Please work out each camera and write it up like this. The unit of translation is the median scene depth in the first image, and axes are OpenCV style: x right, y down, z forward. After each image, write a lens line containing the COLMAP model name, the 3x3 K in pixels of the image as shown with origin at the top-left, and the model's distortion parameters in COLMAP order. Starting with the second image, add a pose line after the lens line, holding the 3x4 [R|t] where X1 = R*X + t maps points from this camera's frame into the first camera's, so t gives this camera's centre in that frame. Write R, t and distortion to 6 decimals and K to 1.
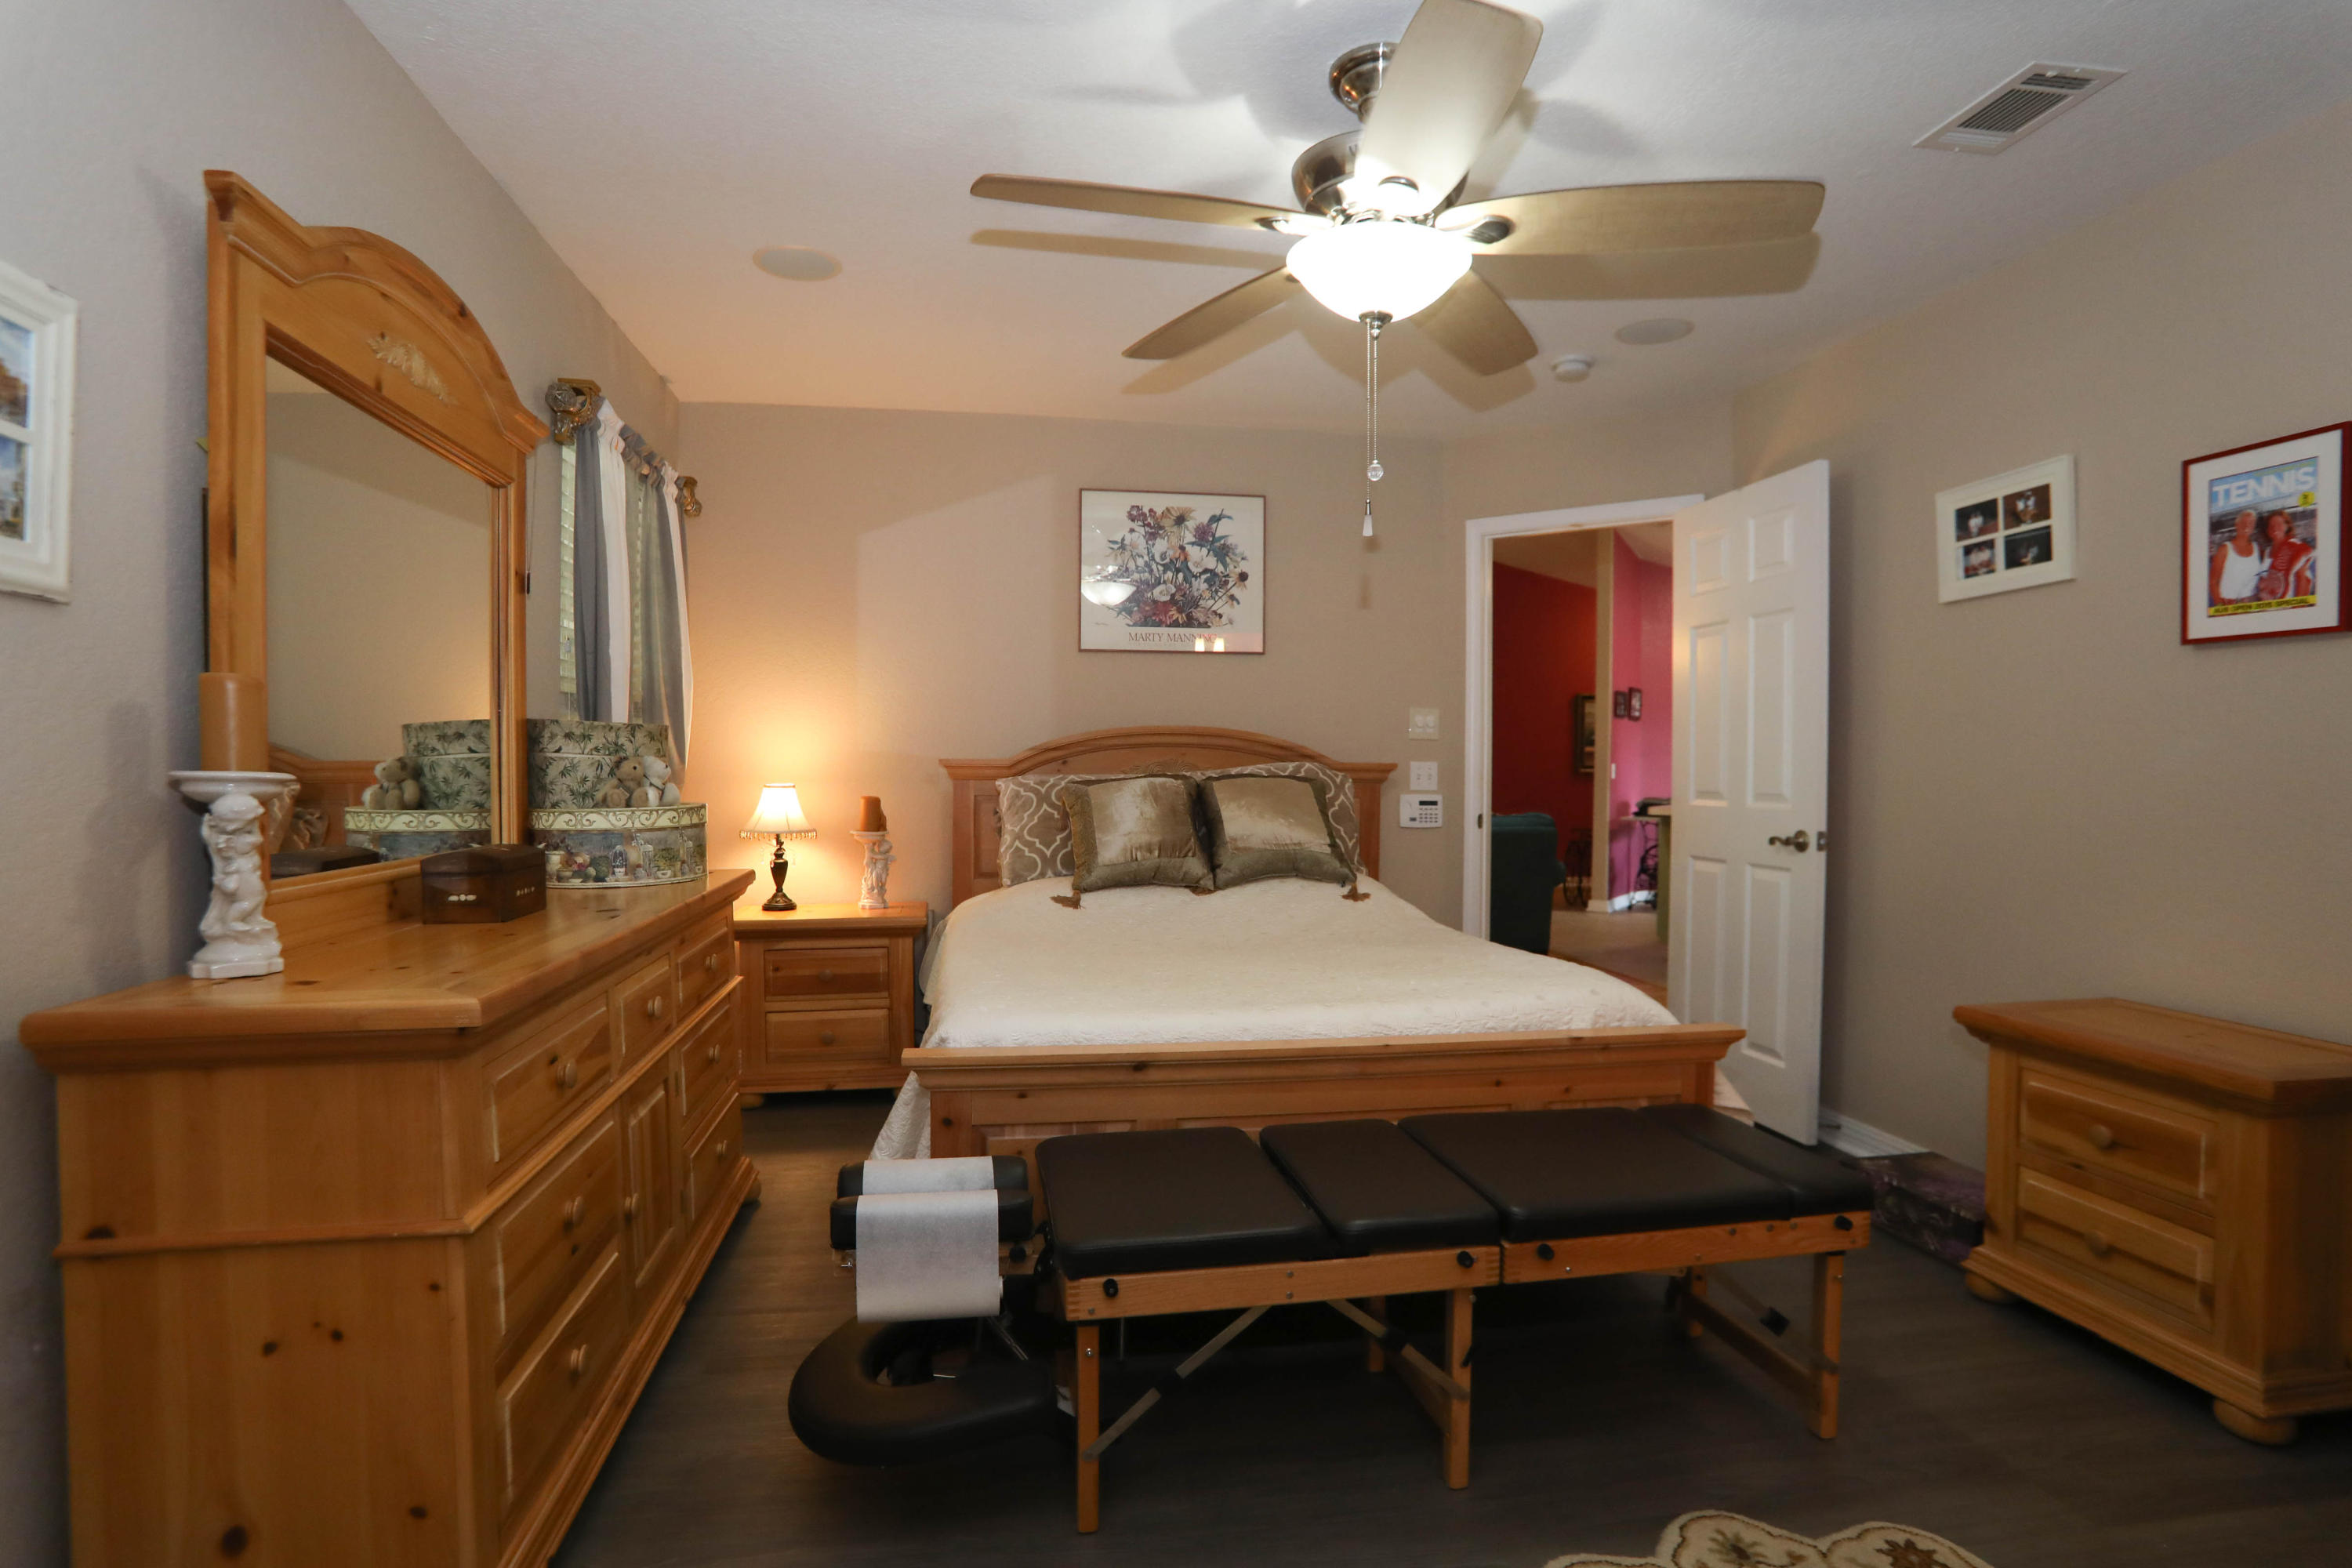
lens RADIAL K [[1185.9, 0, 1176.0], [0, 1185.9, 784.0], [0, 0, 1]] dist [-0.091689, 0.044404]
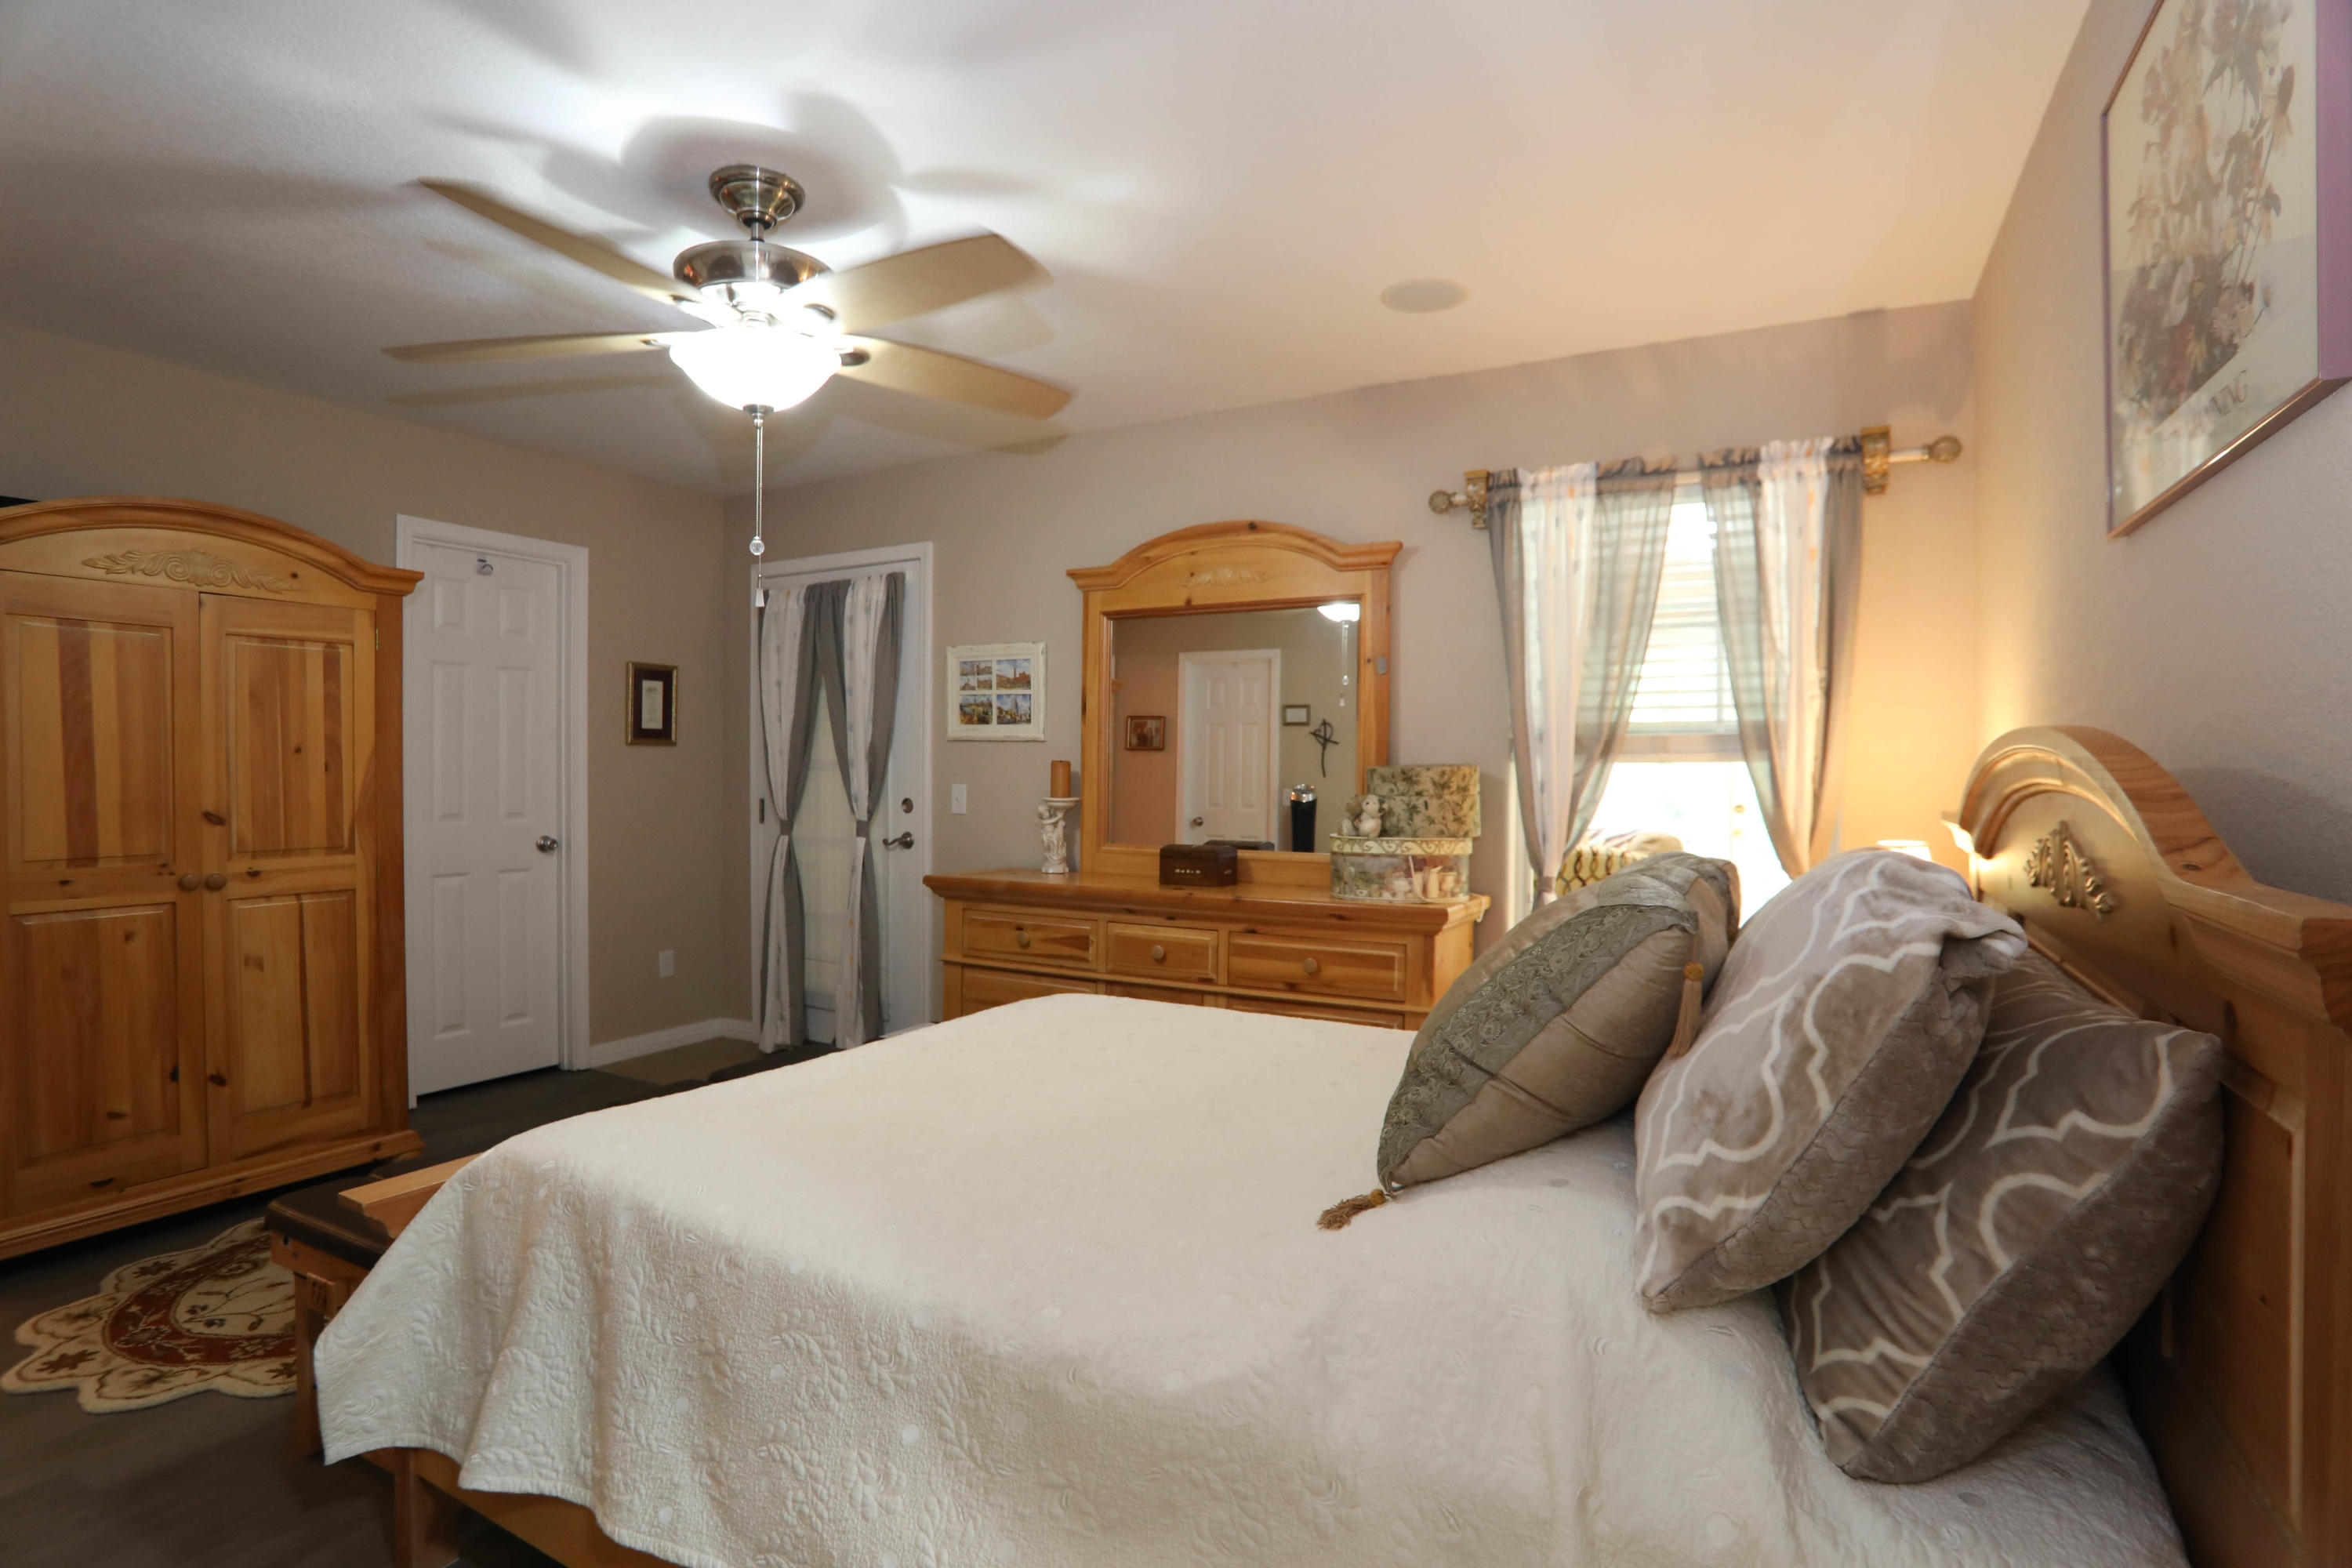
lens RADIAL K [[1150.8, 0, 1176.0], [0, 1150.8, 784.0], [0, 0, 1]] dist [-0.088910, 0.040064]
pose [[-0.618138, 0.000506, -0.786069, 0.379033], [-0.021915, 0.999600, 0.017877, -0.032513], [0.785764, 0.028278, -0.617880, 0.976304]]
